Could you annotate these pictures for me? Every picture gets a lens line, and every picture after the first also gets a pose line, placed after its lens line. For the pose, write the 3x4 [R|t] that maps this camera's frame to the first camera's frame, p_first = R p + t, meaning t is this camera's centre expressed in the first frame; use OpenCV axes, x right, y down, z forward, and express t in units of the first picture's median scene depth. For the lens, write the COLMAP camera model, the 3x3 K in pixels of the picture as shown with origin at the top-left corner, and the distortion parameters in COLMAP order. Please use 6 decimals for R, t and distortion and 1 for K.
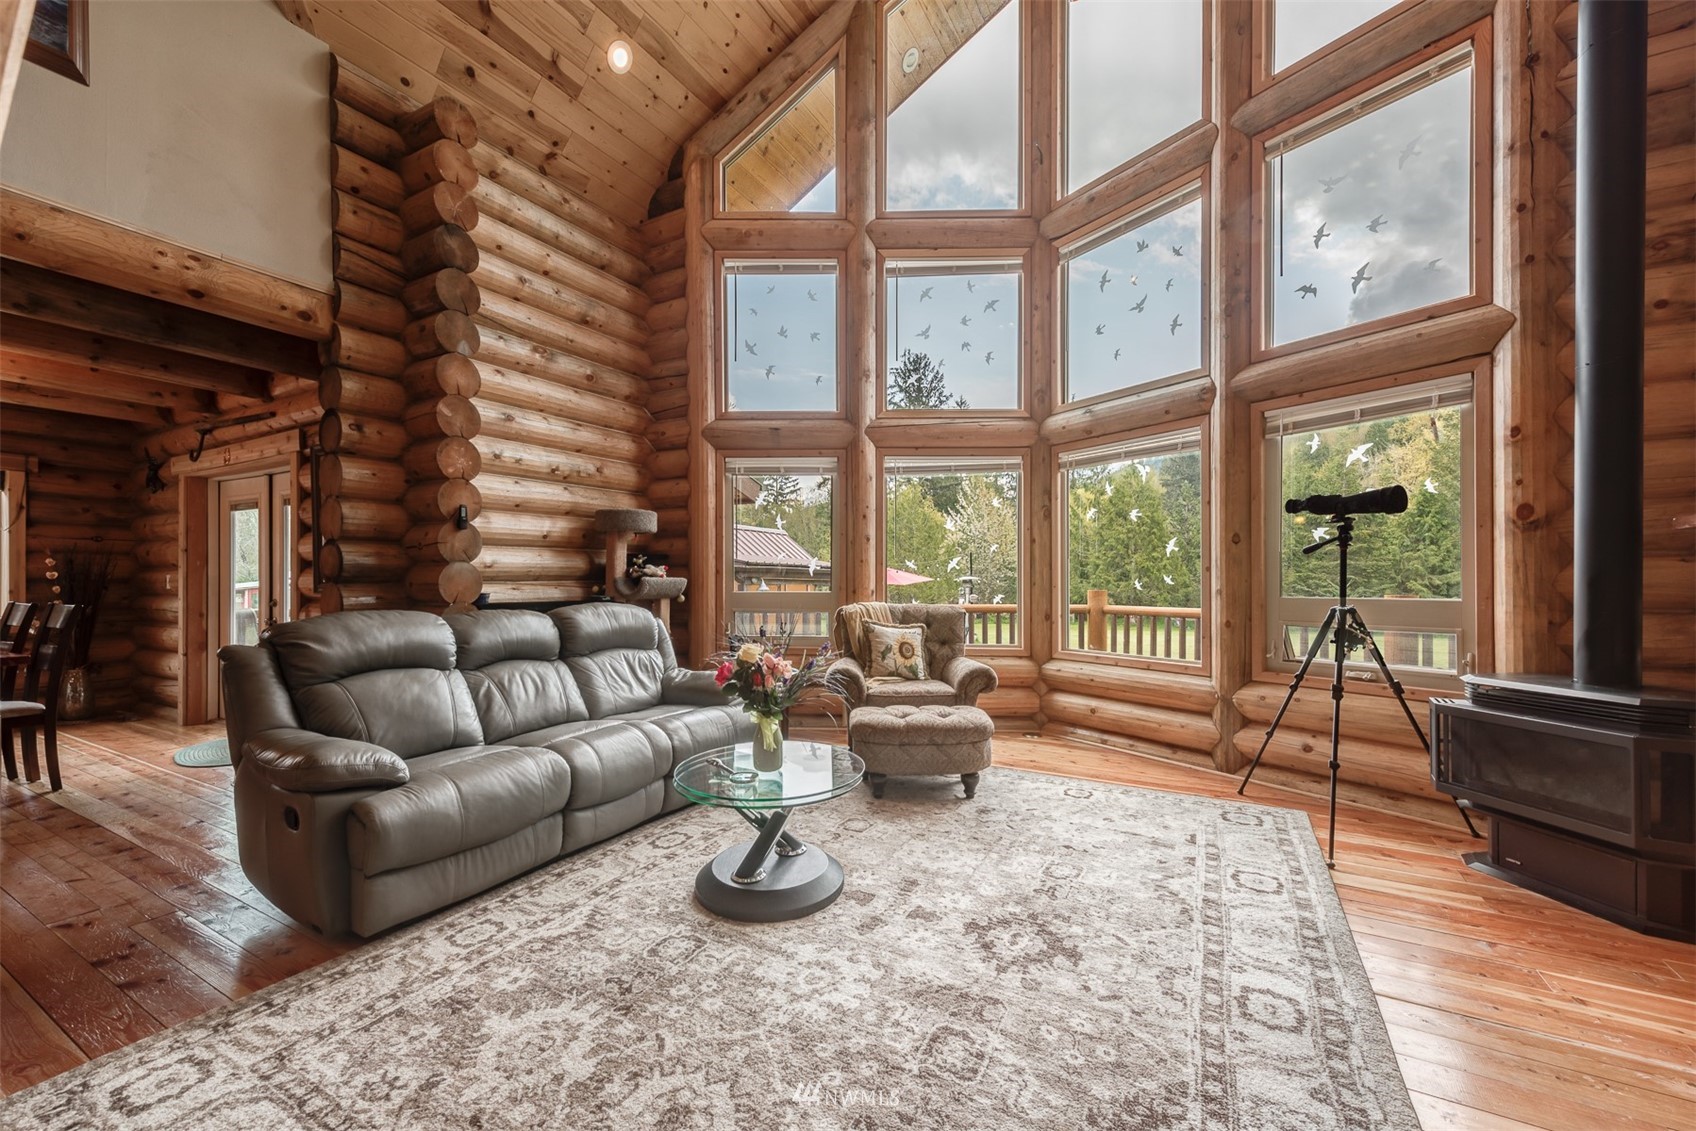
lens RADIAL K [[664.6, 0, 852.1], [0, 664.6, 568.8], [0, 0, 1]] dist [0.001892, -0.000792]
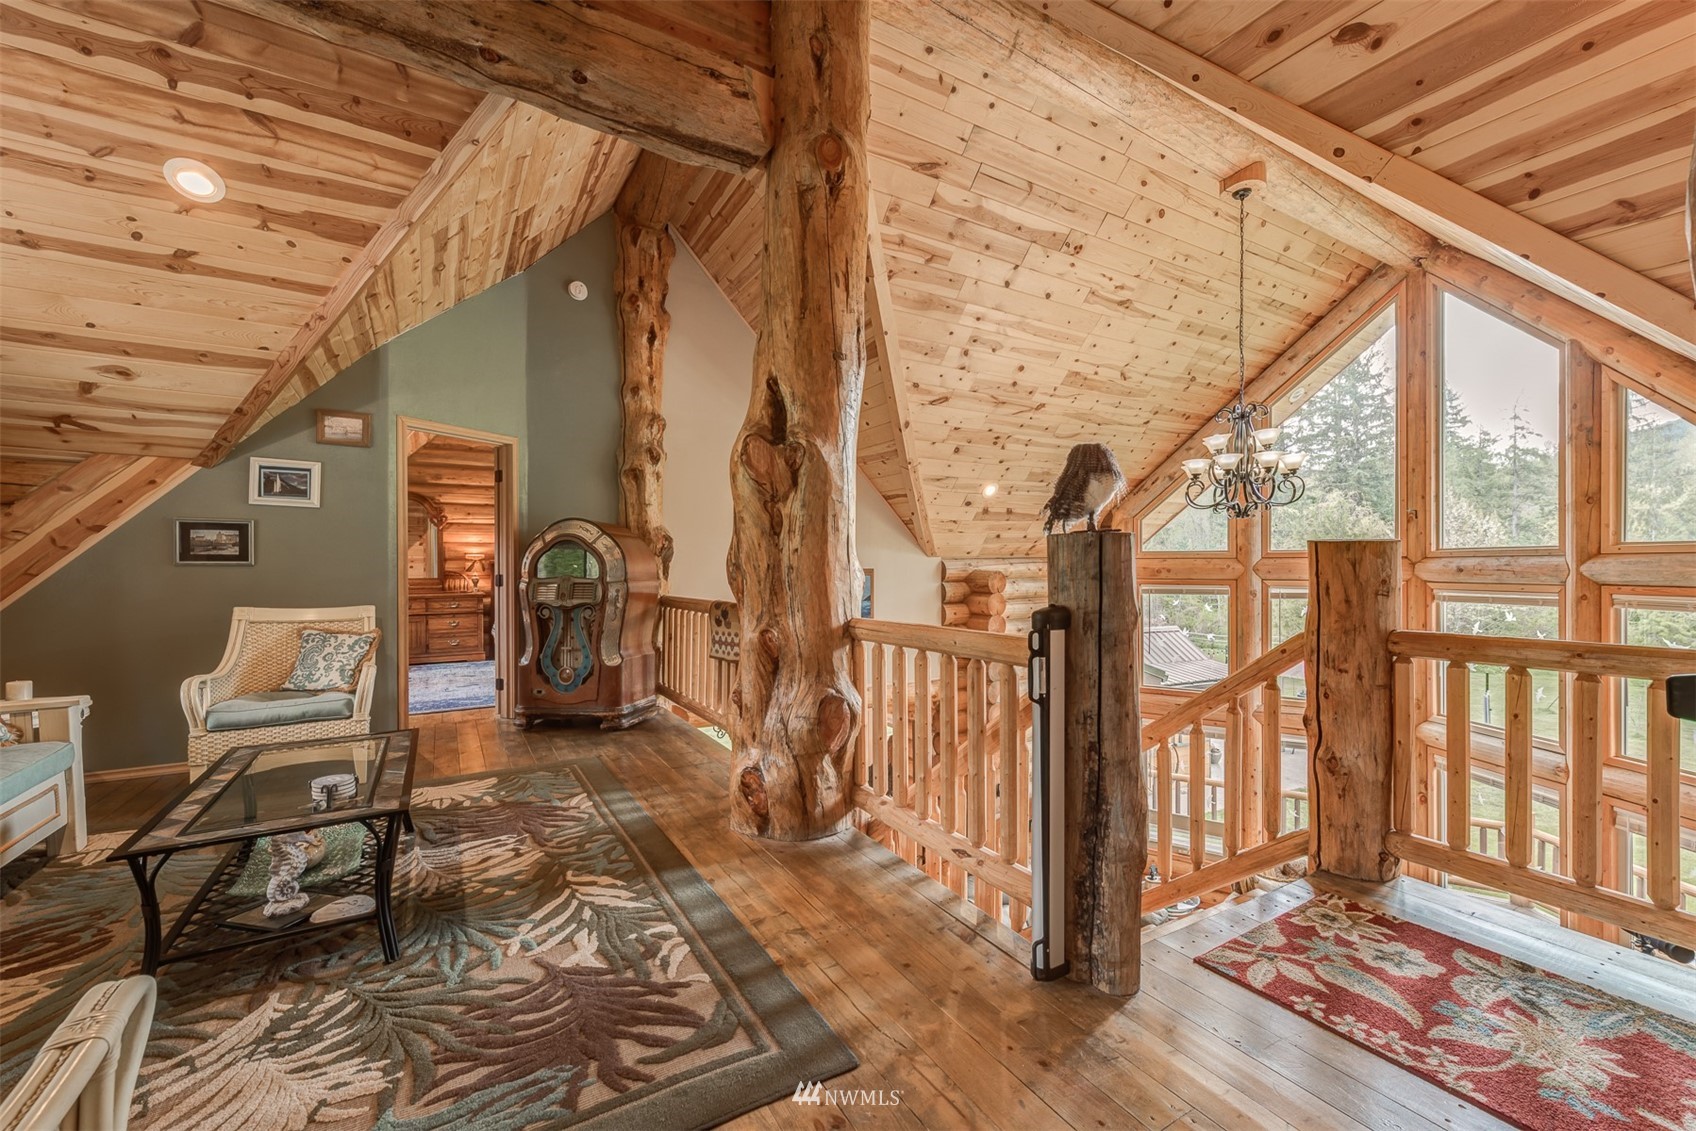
lens RADIAL K [[693.3, 0, 842.3], [0, 693.3, 568.3], [0, 0, 1]] dist [0.003070, 0.000211]
pose [[0.860337, -0.003961, -0.509710, 0.022402], [0.006668, 0.999972, 0.003484, -0.526715], [0.509682, -0.006396, 0.860339, -0.670389]]
